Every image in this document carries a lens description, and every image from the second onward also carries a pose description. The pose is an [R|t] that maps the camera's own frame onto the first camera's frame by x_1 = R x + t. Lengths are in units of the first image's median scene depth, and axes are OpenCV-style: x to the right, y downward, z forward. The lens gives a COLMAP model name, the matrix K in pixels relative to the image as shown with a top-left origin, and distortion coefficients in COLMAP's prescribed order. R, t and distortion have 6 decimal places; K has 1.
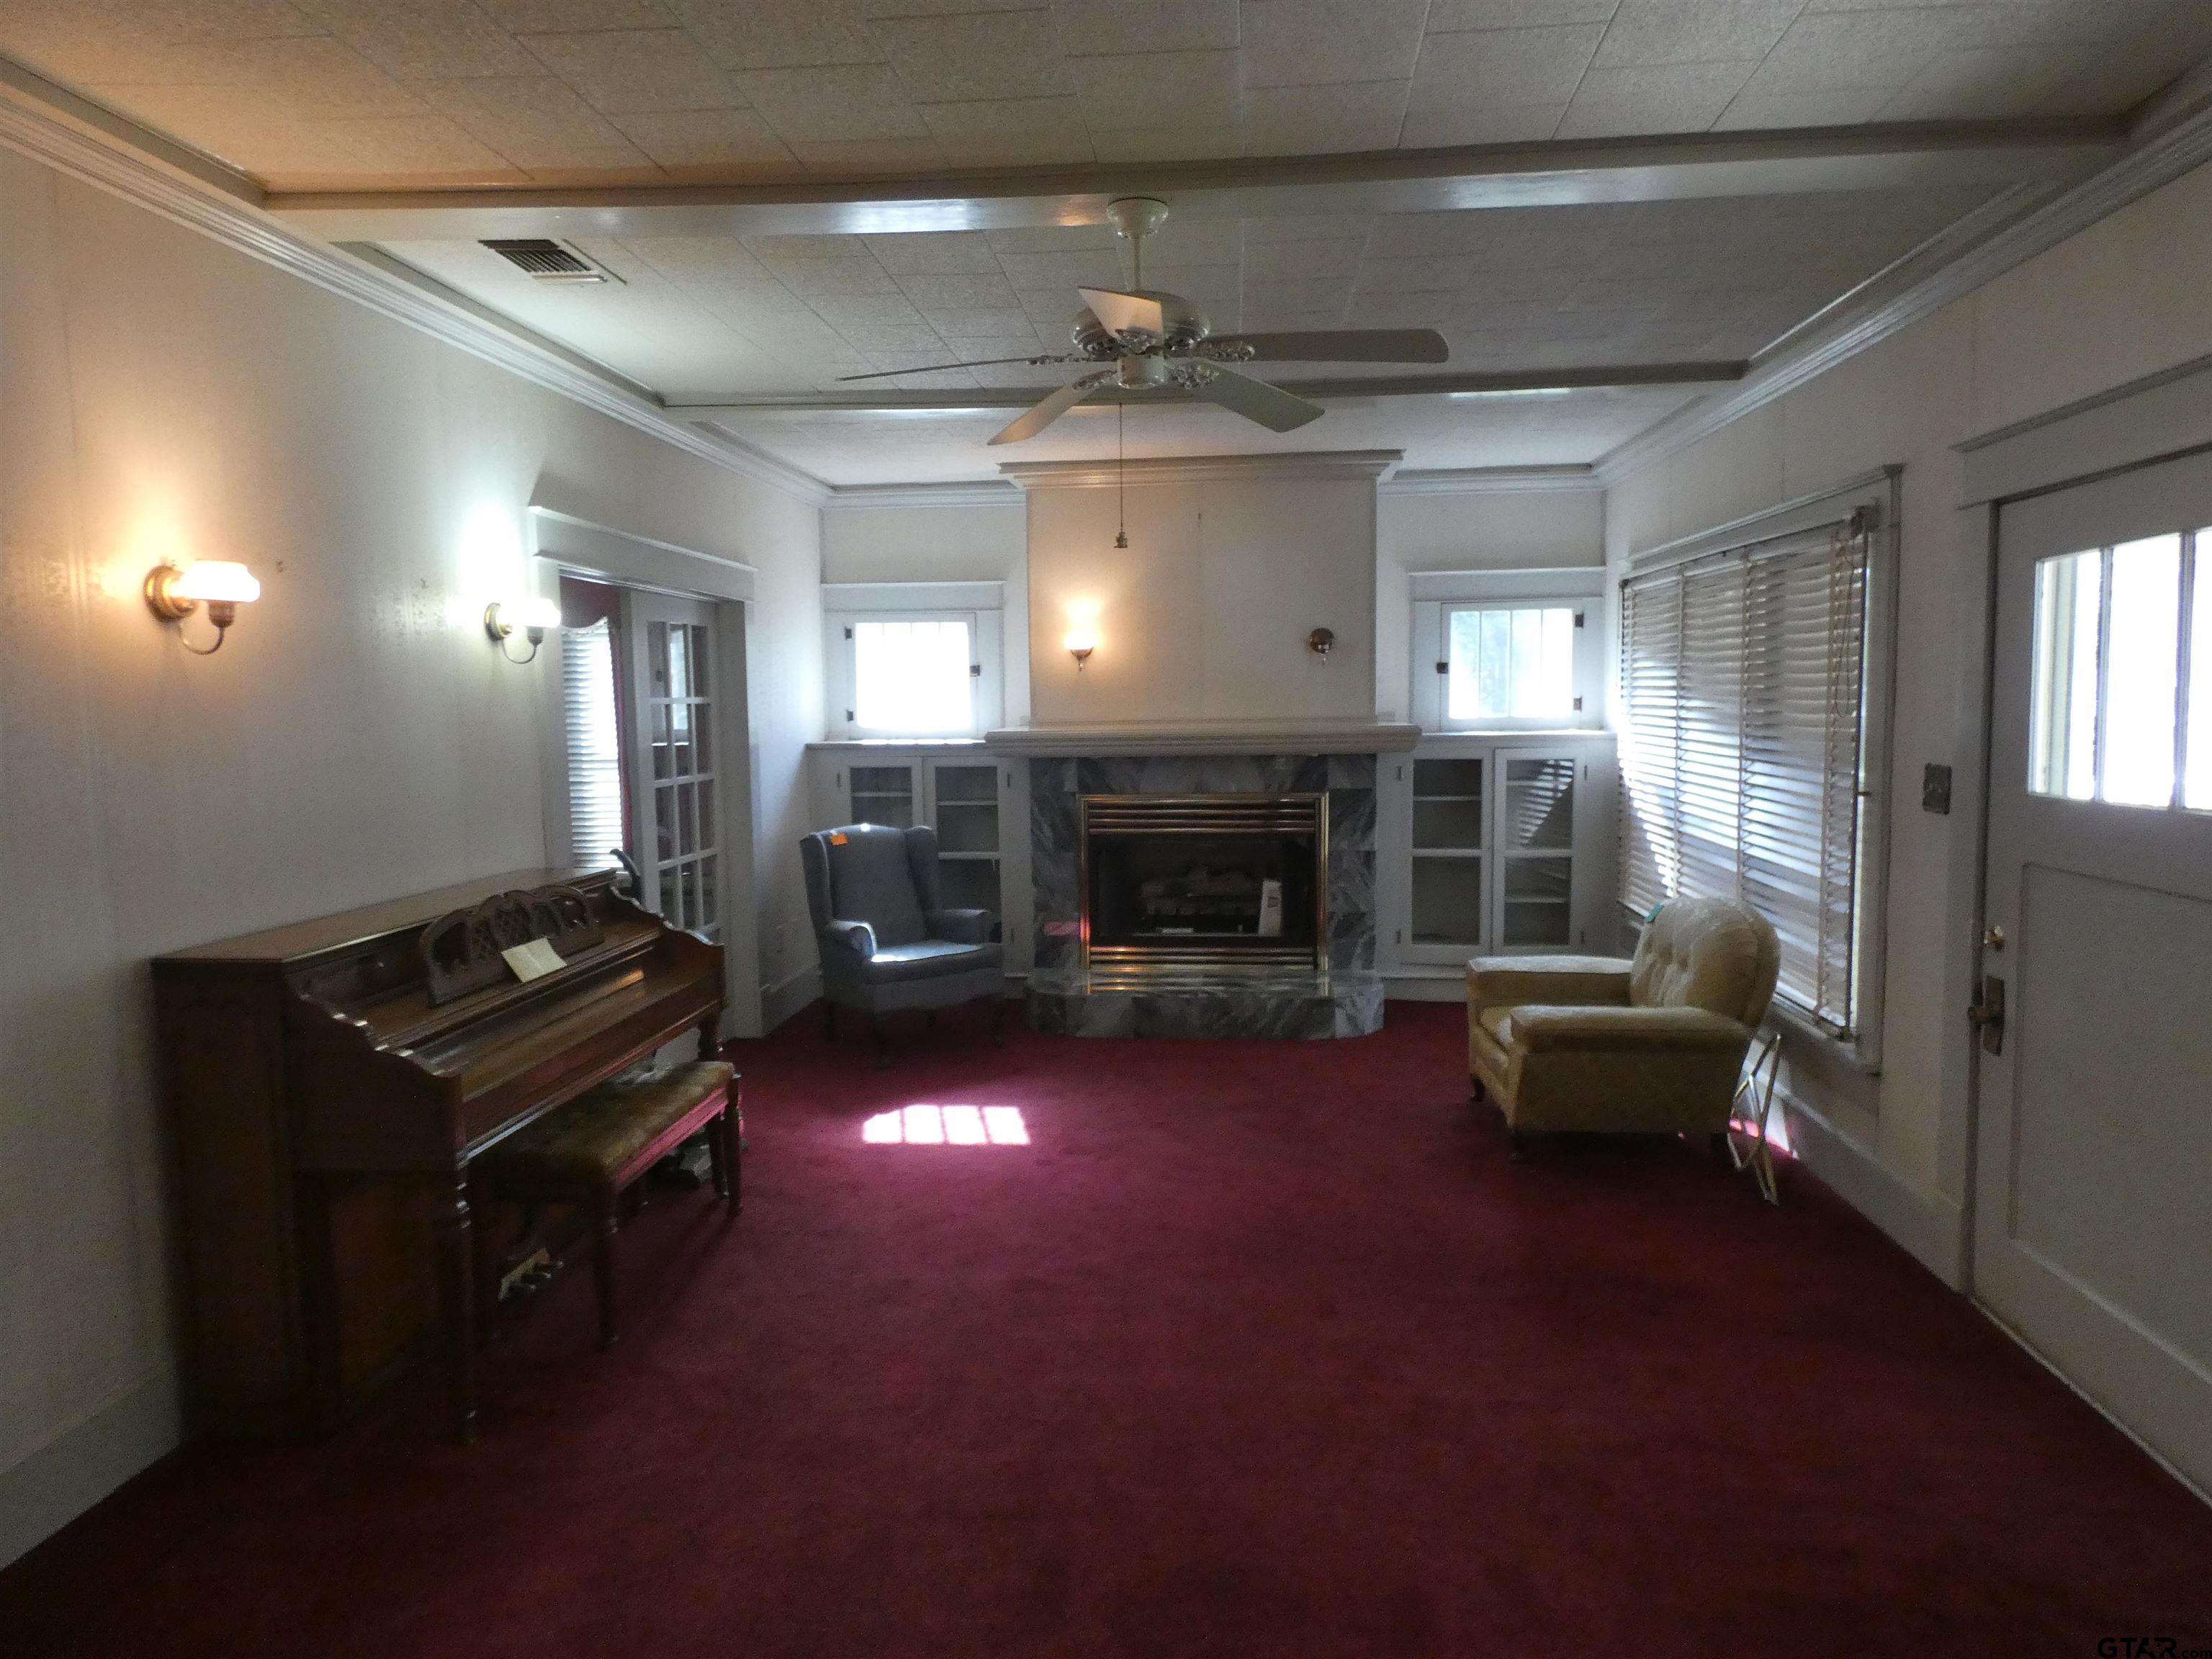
lens RADIAL K [[1358.1, 0, 1119.4], [0, 1358.1, 826.4], [0, 0, 1]] dist [0.004874, 0.000538]
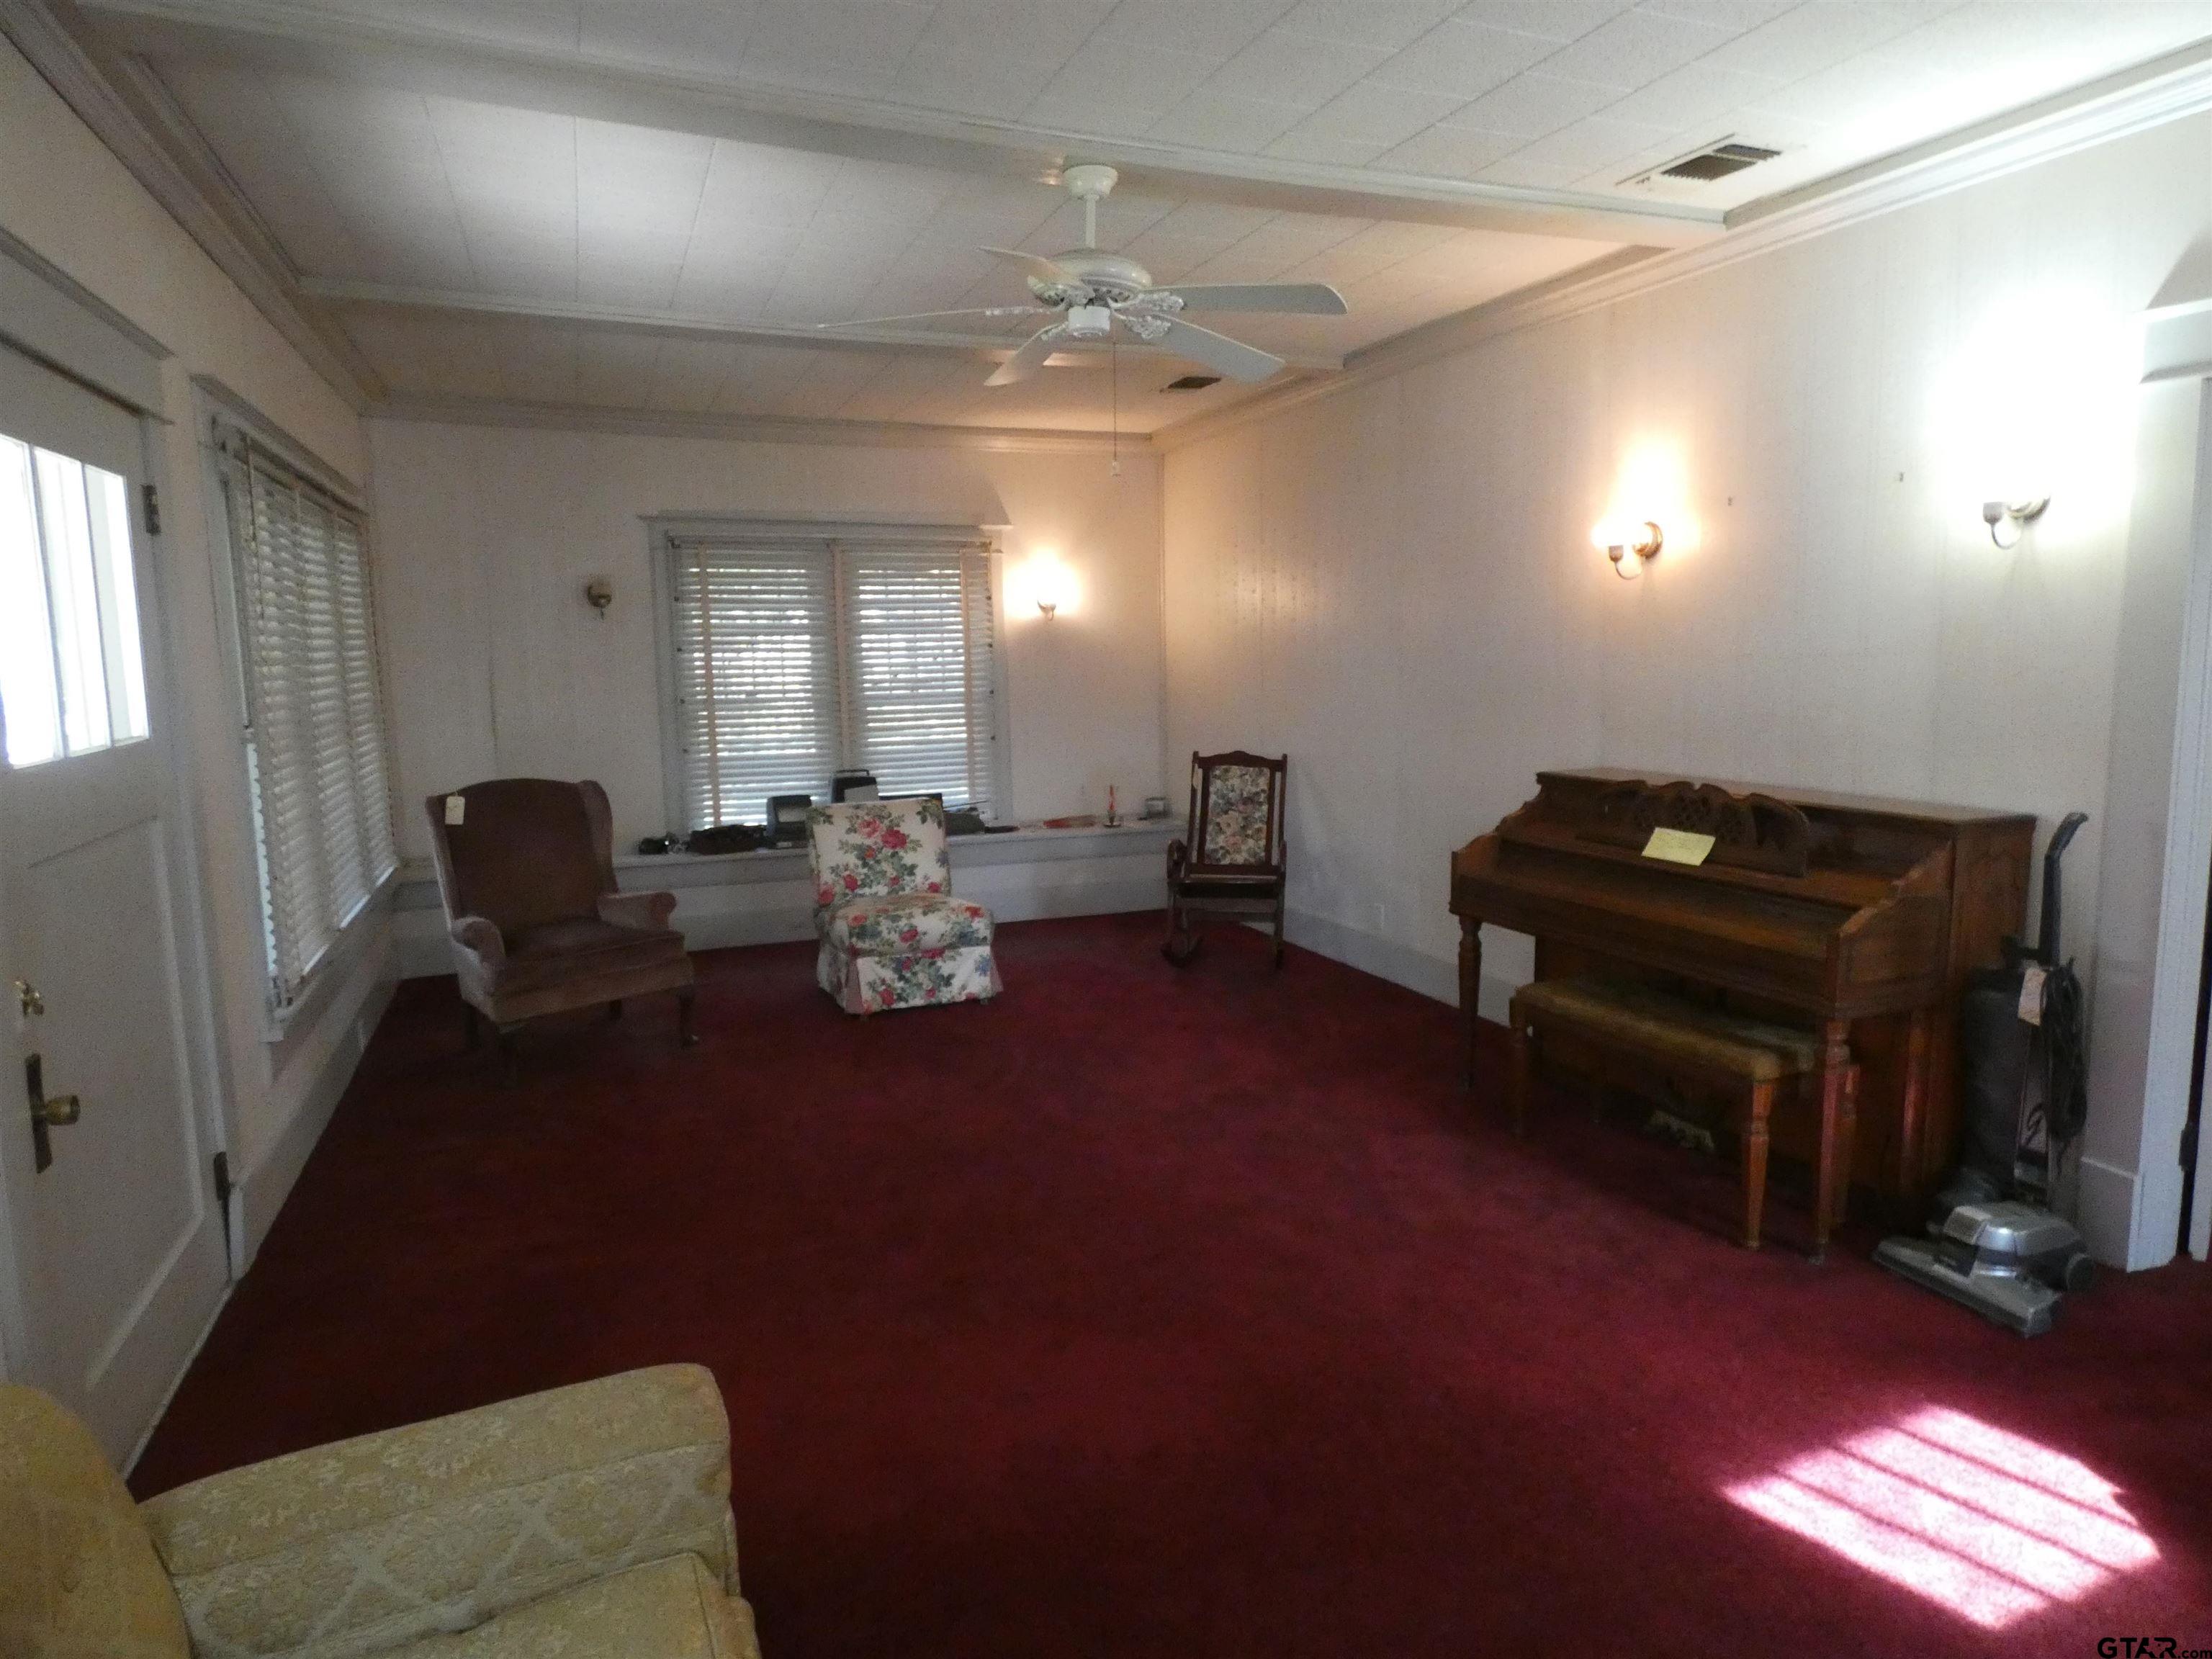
lens RADIAL K [[1358.1, 0, 1107.0], [0, 1358.1, 822.4], [0, 0, 1]] dist [0.004874, 0.000538]
pose [[-0.892091, 0.094027, -0.441964, 0.440396], [-0.005394, 0.975824, 0.218493, -0.154428], [0.451823, 0.197300, -0.870017, 1.679770]]
